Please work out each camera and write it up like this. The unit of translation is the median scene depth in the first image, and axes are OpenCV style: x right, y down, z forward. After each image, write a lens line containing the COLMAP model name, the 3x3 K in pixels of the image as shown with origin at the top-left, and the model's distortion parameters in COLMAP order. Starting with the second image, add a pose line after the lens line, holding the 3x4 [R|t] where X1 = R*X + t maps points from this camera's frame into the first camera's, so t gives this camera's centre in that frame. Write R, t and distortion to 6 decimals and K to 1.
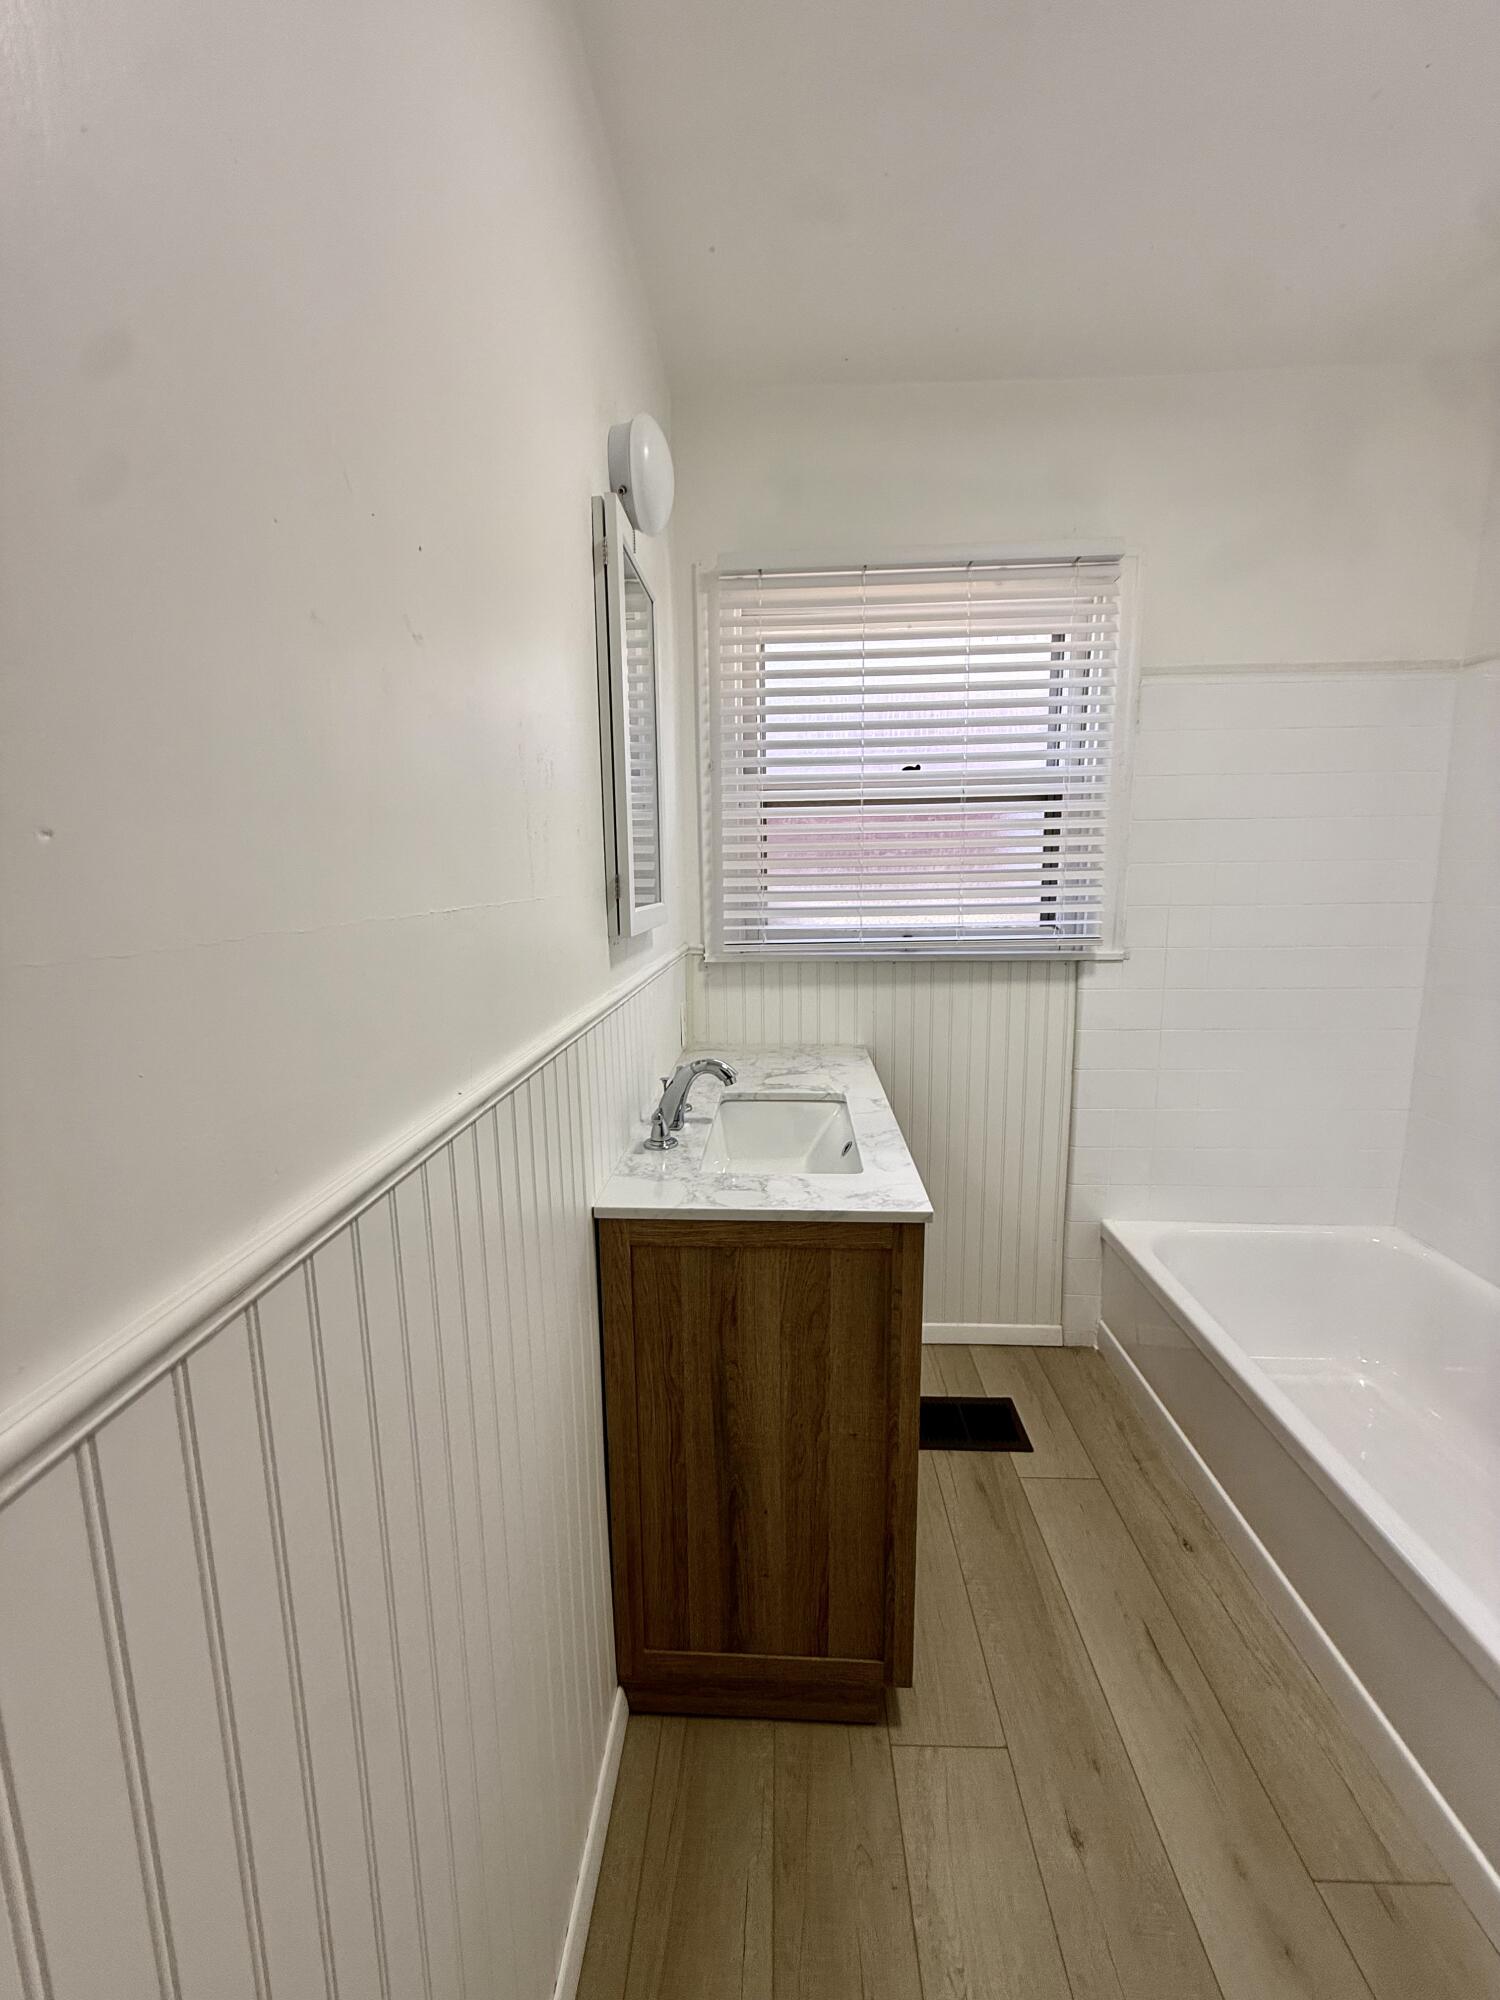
lens RADIAL K [[796.3, 0, 742.3], [0, 796.3, 996.5], [0, 0, 1]] dist [-0.000258, 0.000075]
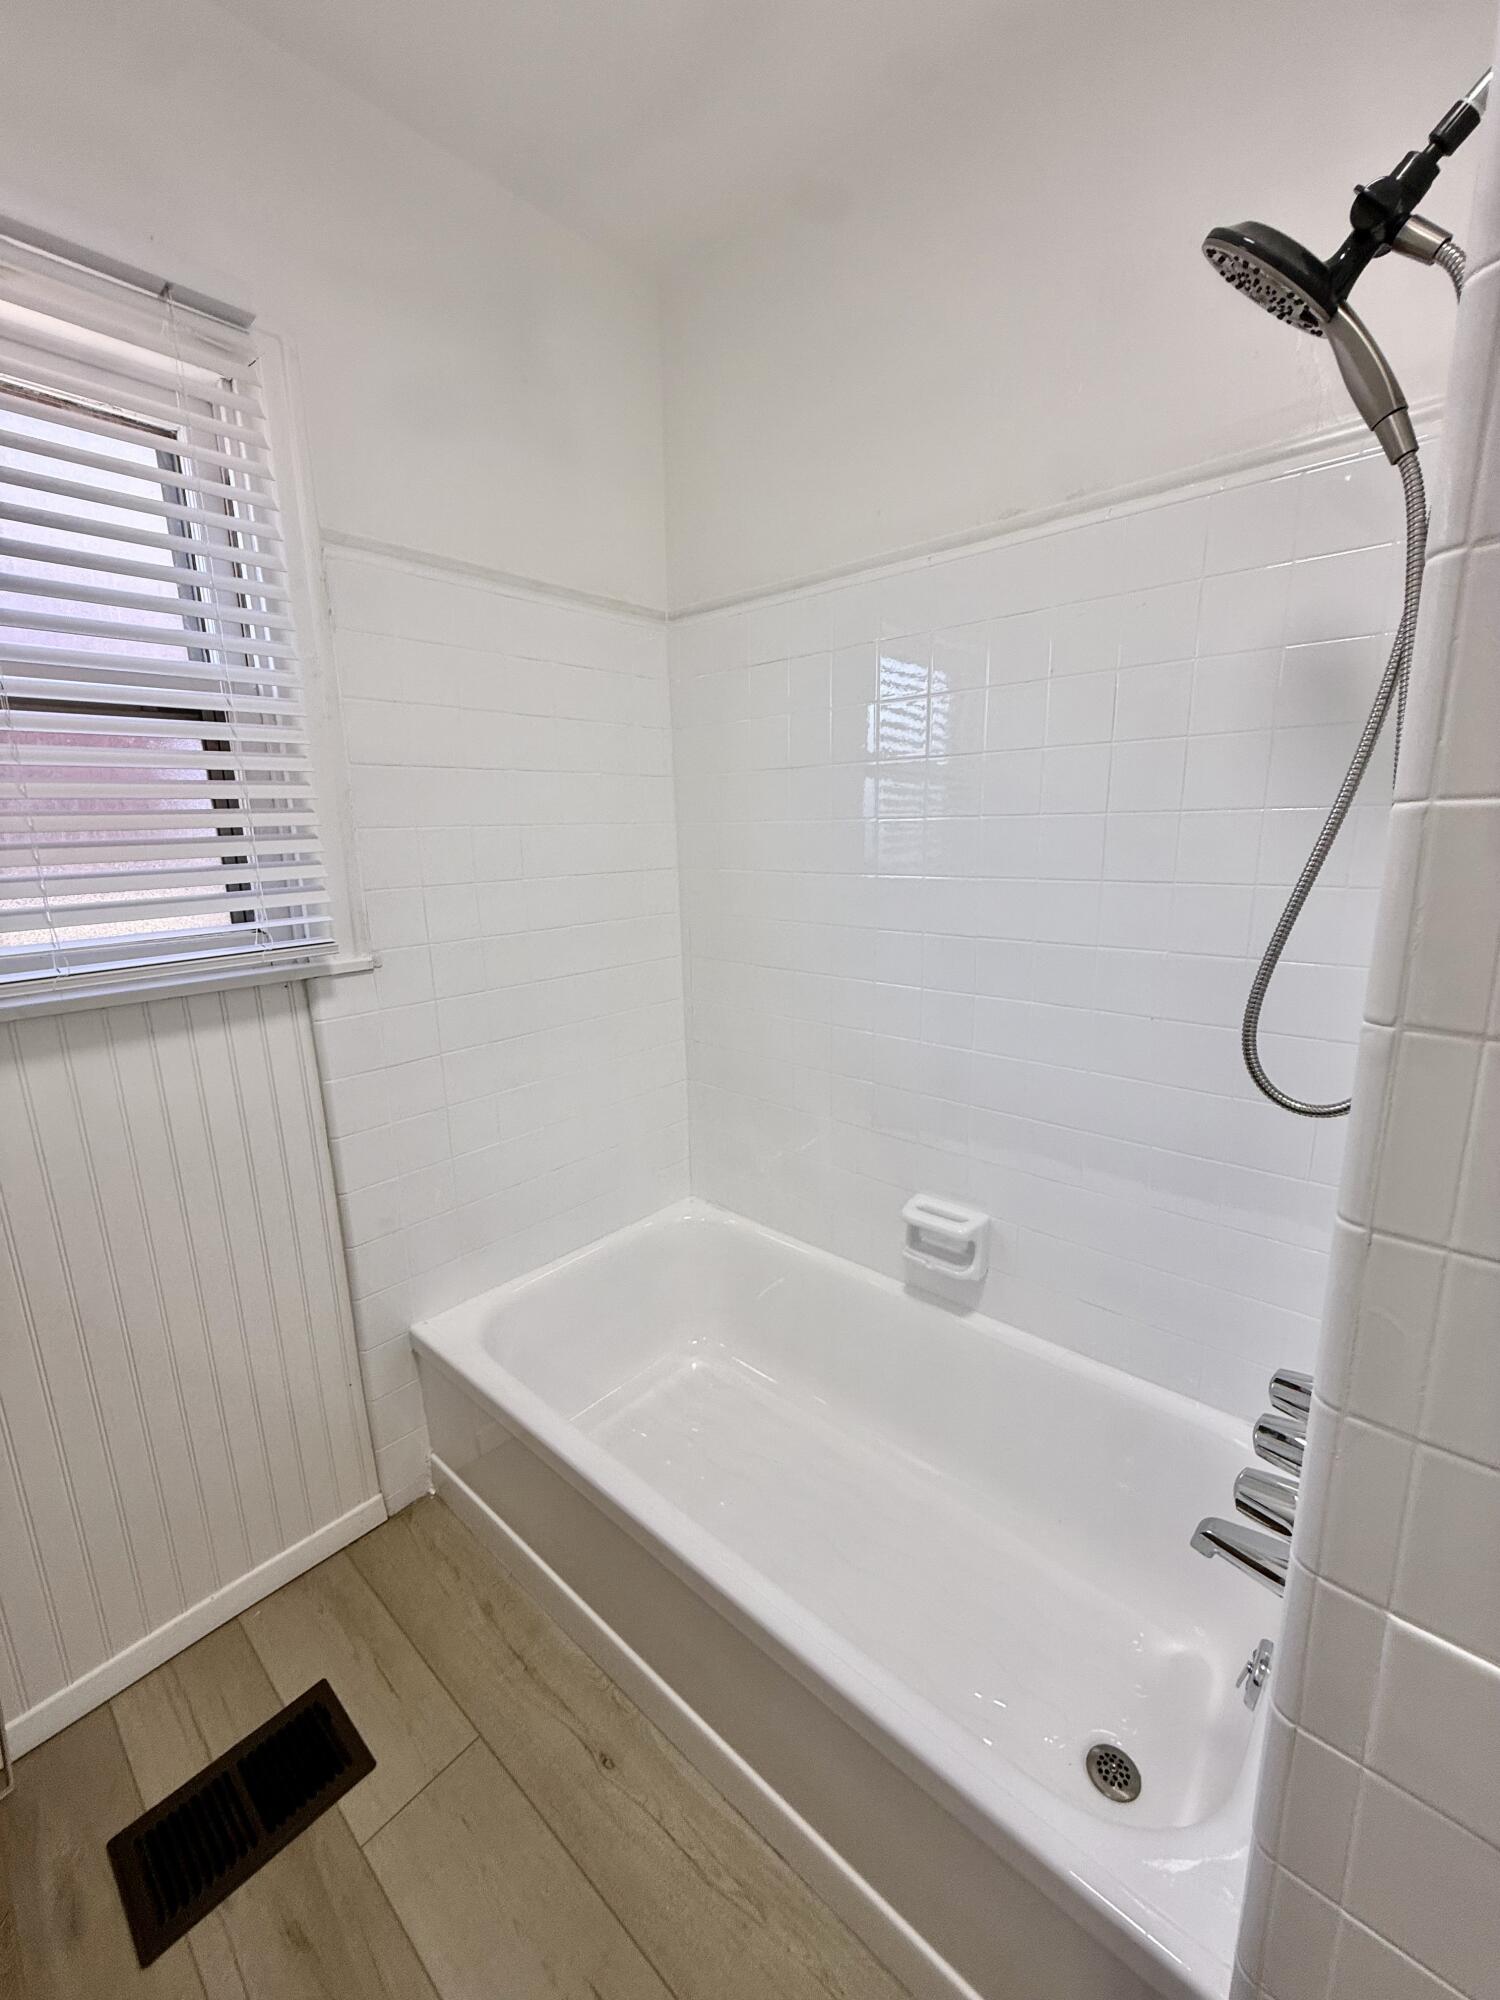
lens RADIAL K [[796.3, 0, 748.5], [0, 796.3, 994.6], [0, 0, 1]] dist [-0.000258, 0.000075]
pose [[0.622436, -0.162915, 0.765528, 0.151822], [0.132926, 0.985891, 0.101731, -0.052016], [-0.771300, 0.038438, 0.635310, 0.318545]]
